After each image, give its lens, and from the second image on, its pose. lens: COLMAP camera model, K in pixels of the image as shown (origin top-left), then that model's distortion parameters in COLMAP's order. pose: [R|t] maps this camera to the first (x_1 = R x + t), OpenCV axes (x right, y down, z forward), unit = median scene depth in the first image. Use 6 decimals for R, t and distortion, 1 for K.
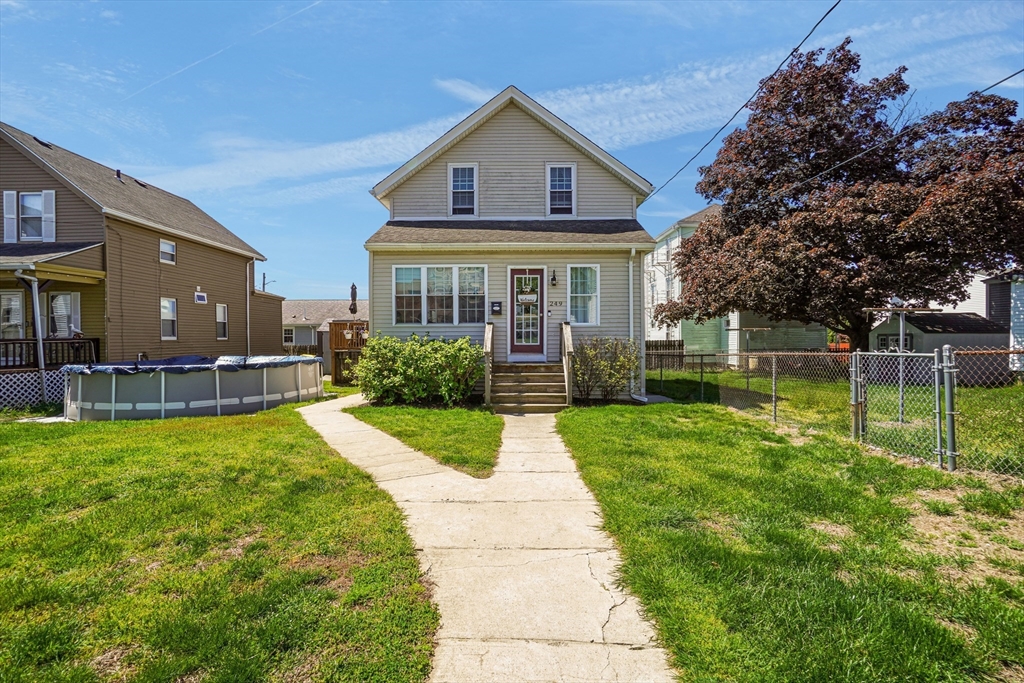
lens RADIAL K [[450.0, 0, 509.8], [0, 450.0, 337.0], [0, 0, 1]] dist [-0.024700, -0.002491]
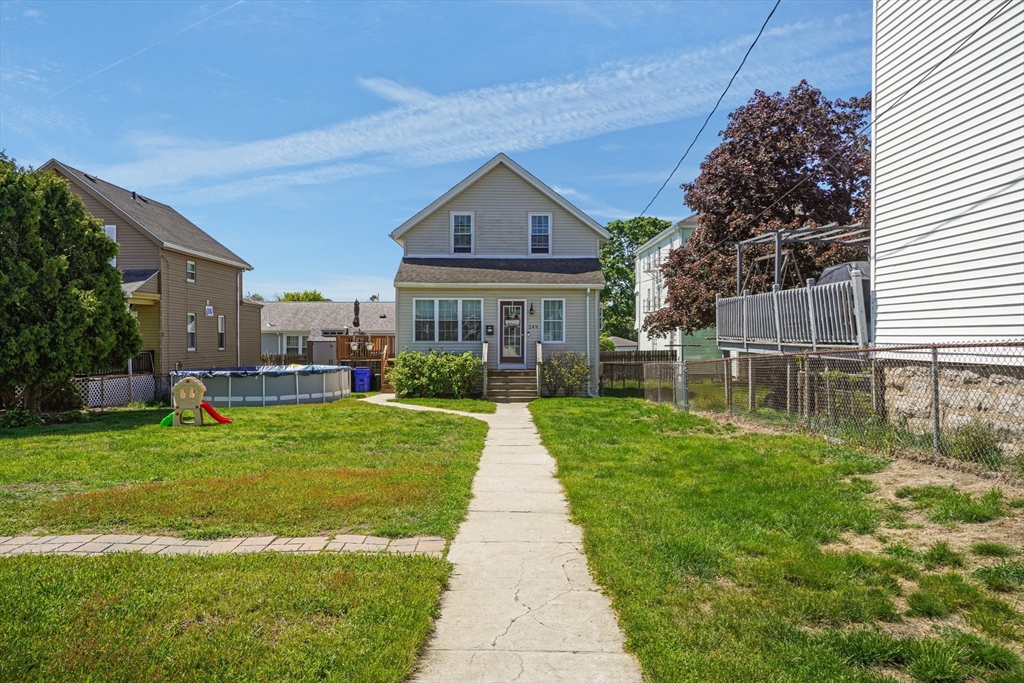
lens RADIAL K [[708.8, 0, 512.1], [0, 708.8, 340.1], [0, 0, 1]] dist [0.004938, -0.000051]
pose [[0.999680, 0.003066, 0.025113, -0.015874], [-0.003116, 0.999993, 0.001953, -0.037259], [-0.025107, -0.002031, 0.999683, -1.143397]]
